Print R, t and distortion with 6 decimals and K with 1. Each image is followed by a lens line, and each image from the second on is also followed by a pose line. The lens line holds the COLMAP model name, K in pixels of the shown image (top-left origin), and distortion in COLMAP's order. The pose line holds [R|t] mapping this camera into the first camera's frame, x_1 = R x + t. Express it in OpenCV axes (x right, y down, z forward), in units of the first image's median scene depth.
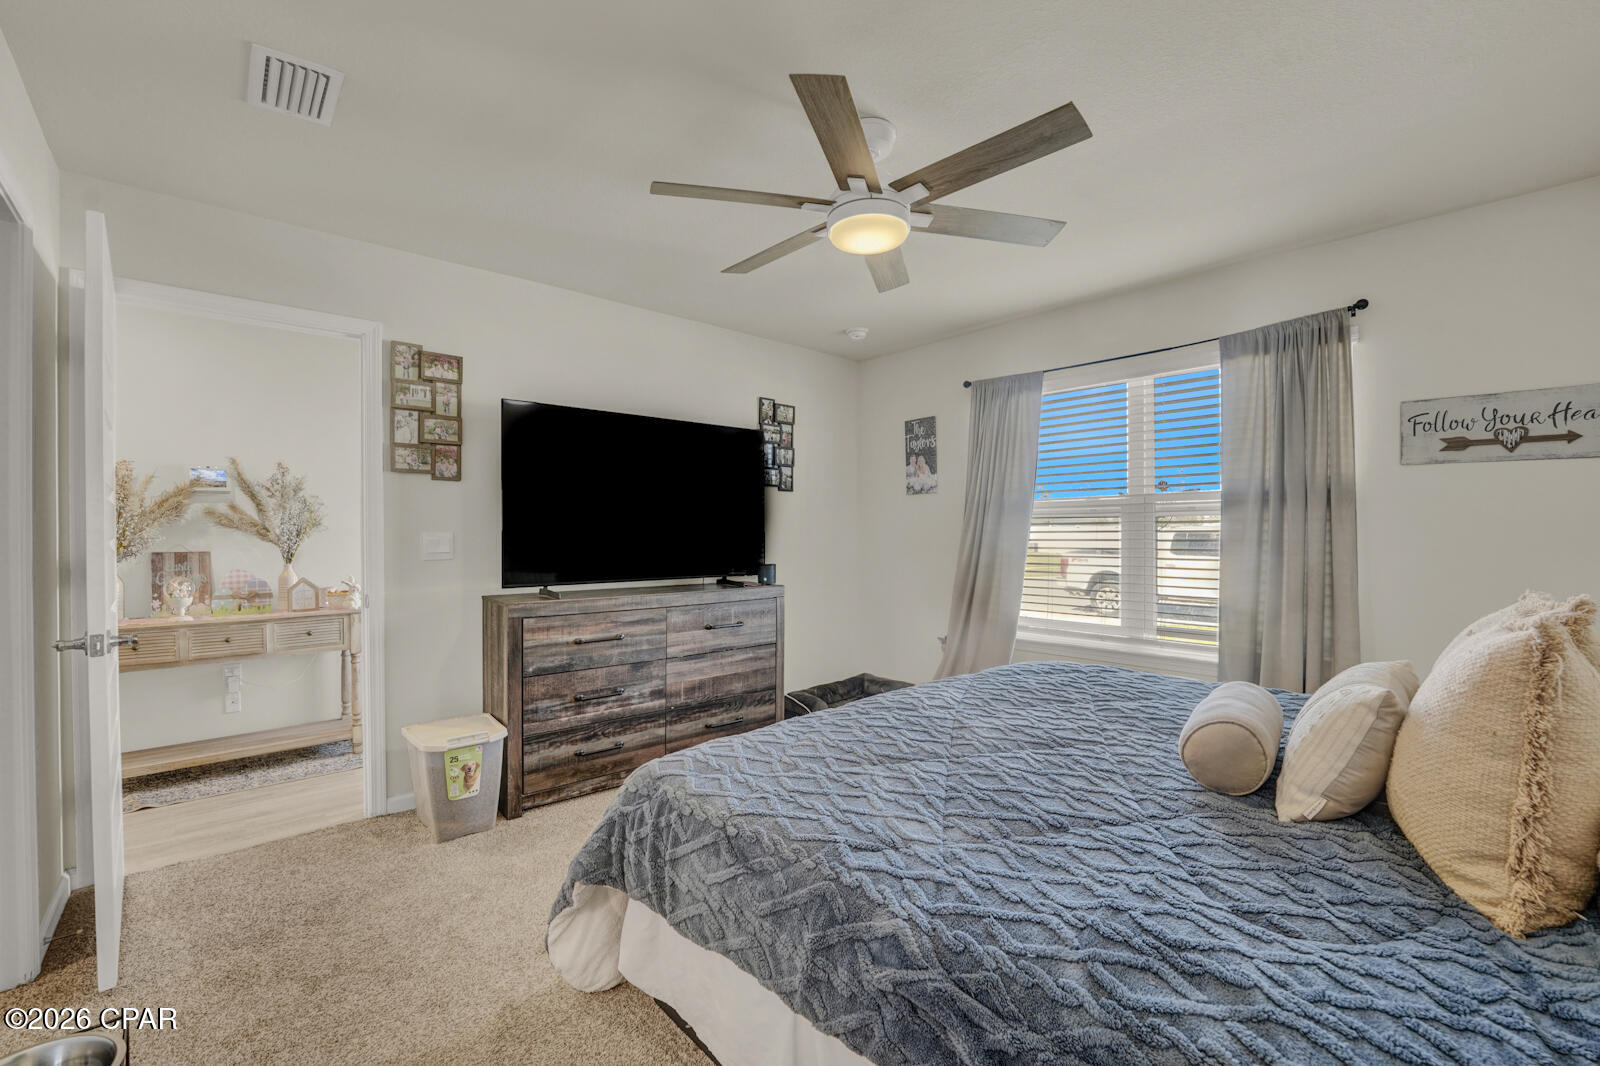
lens RADIAL K [[661.9, 0, 786.5], [0, 661.9, 539.3], [0, 0, 1]] dist [-0.029452, 0.003175]
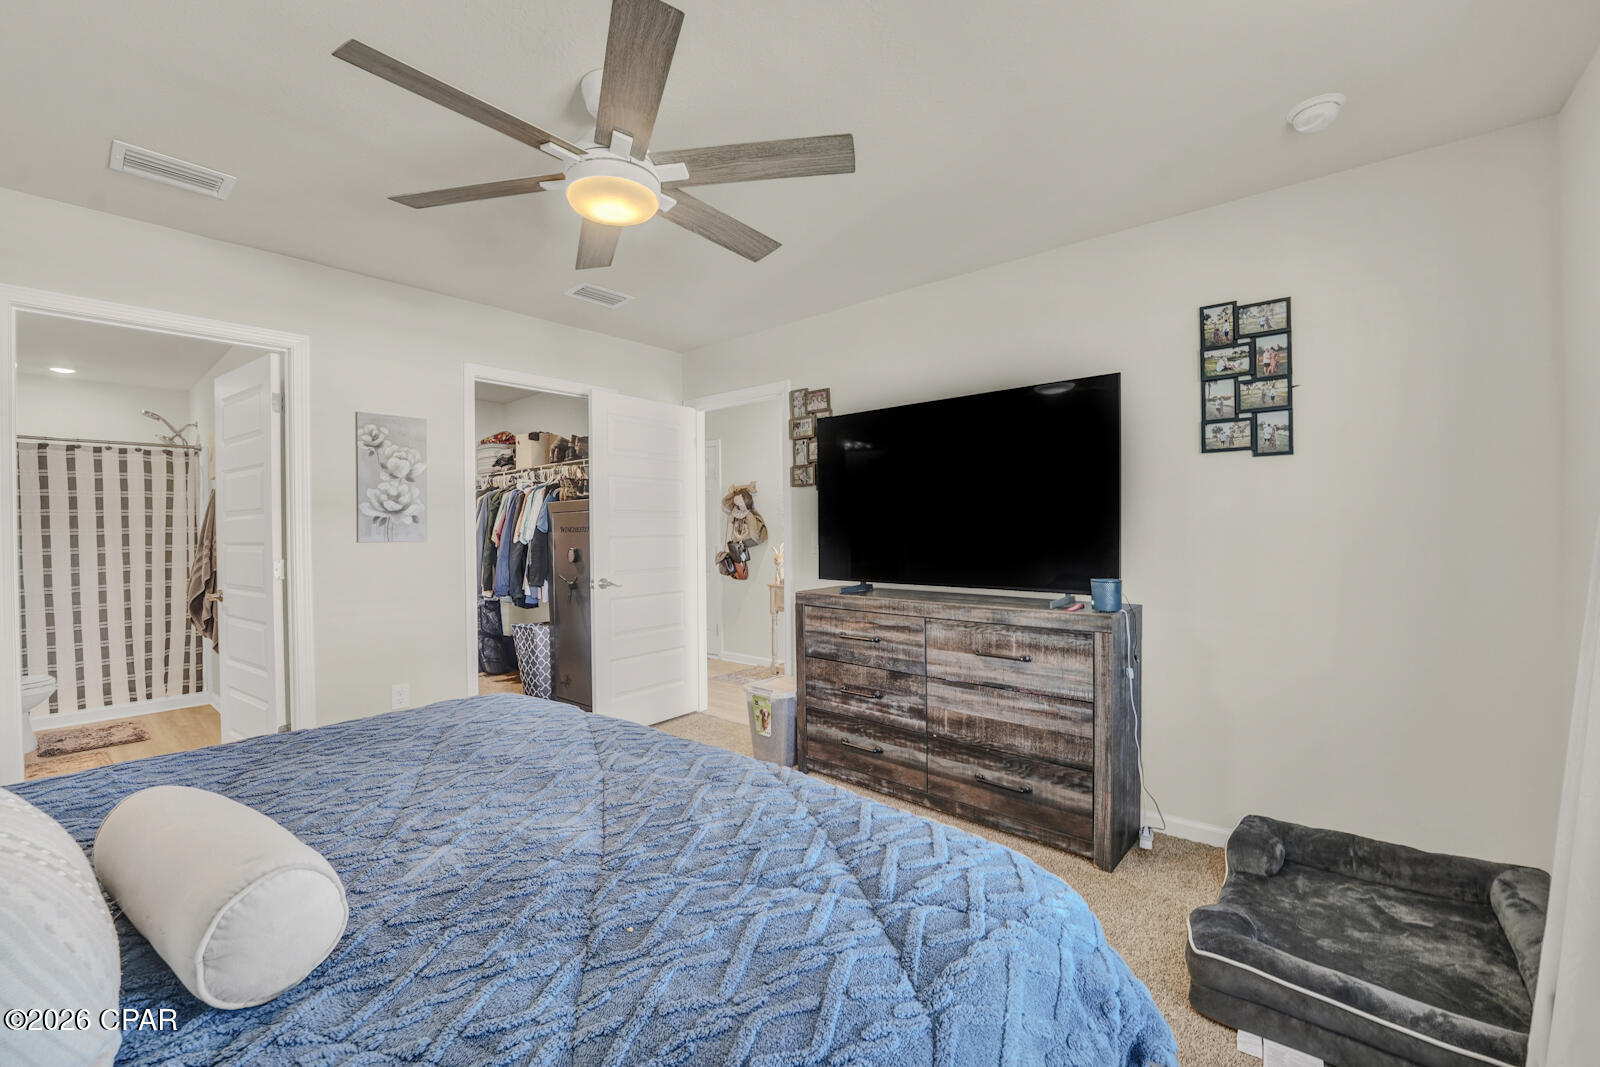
lens RADIAL K [[647.0, 0, 800.0], [0, 647.0, 533.5], [0, 0, 1]] dist [-0.027562, 0.000187]
pose [[0.145672, 0.009937, -0.989283, 0.653536], [0.001325, 0.999947, 0.010239, -0.017786], [0.989332, -0.002803, 0.145651, 0.729598]]
